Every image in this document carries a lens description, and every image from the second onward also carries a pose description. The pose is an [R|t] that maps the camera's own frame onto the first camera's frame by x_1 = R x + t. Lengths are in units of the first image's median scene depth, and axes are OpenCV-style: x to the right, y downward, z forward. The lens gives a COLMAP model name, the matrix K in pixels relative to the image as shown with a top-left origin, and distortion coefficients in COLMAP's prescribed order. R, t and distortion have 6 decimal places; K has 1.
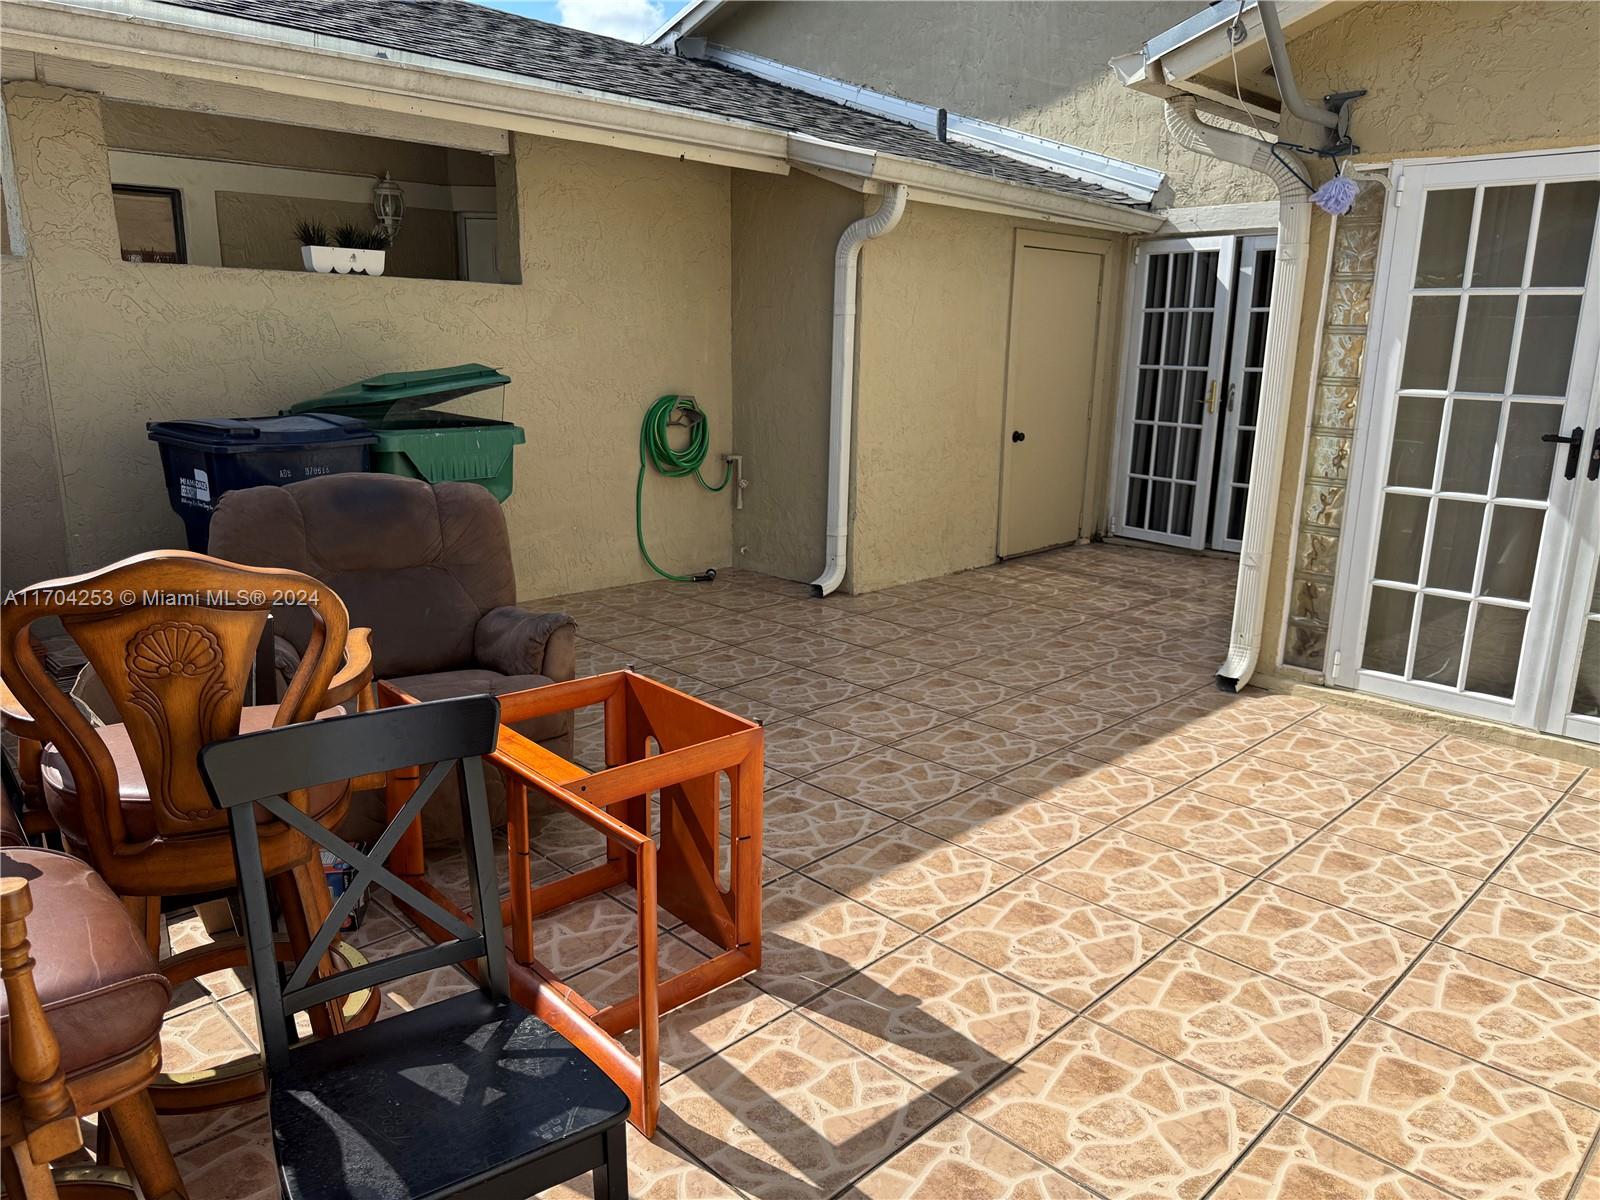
lens RADIAL K [[1129.0, 0, 795.7], [0, 1129.0, 602.3], [0, 0, 1]] dist [0.050377, -0.081685]
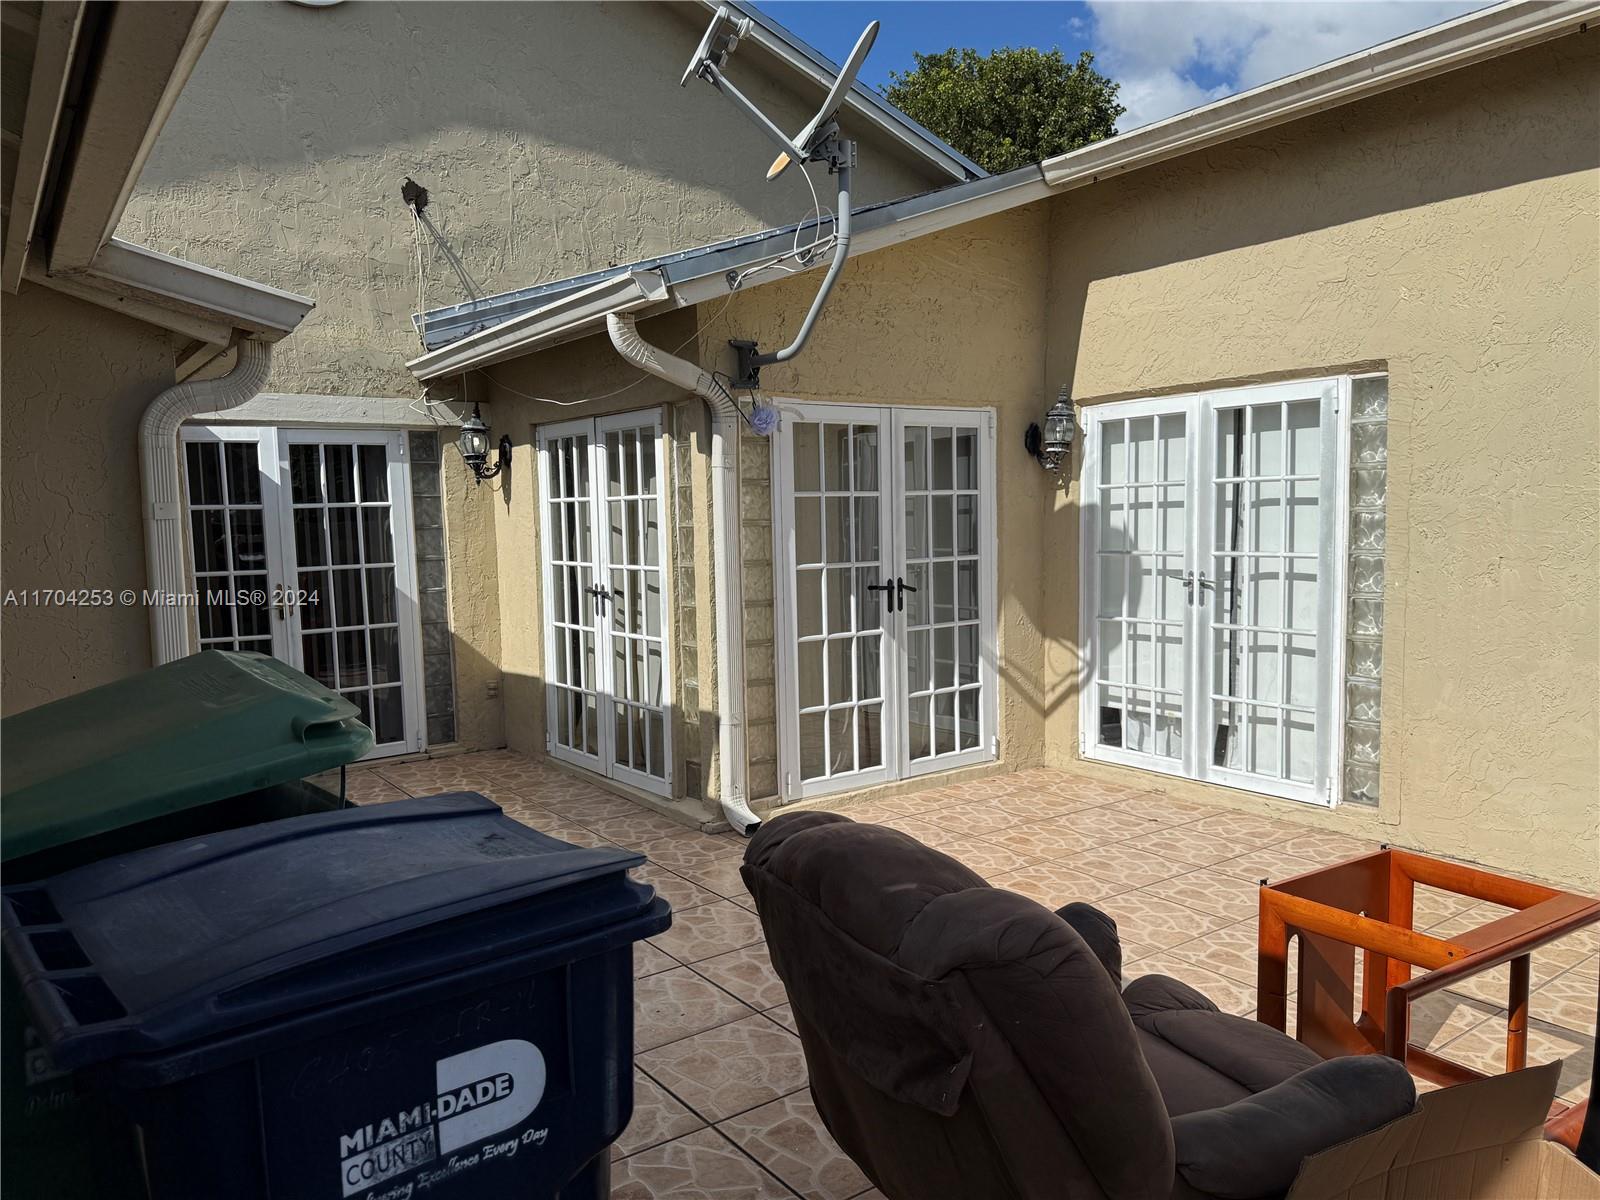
lens RADIAL K [[1129.0, 0, 795.7], [0, 1129.0, 606.5], [0, 0, 1]] dist [0.050377, -0.081685]
pose [[0.157978, -0.108704, 0.981441, -0.801346], [0.251593, 0.965549, 0.066446, -0.238884], [-0.954853, 0.236427, 0.179885, 0.808681]]
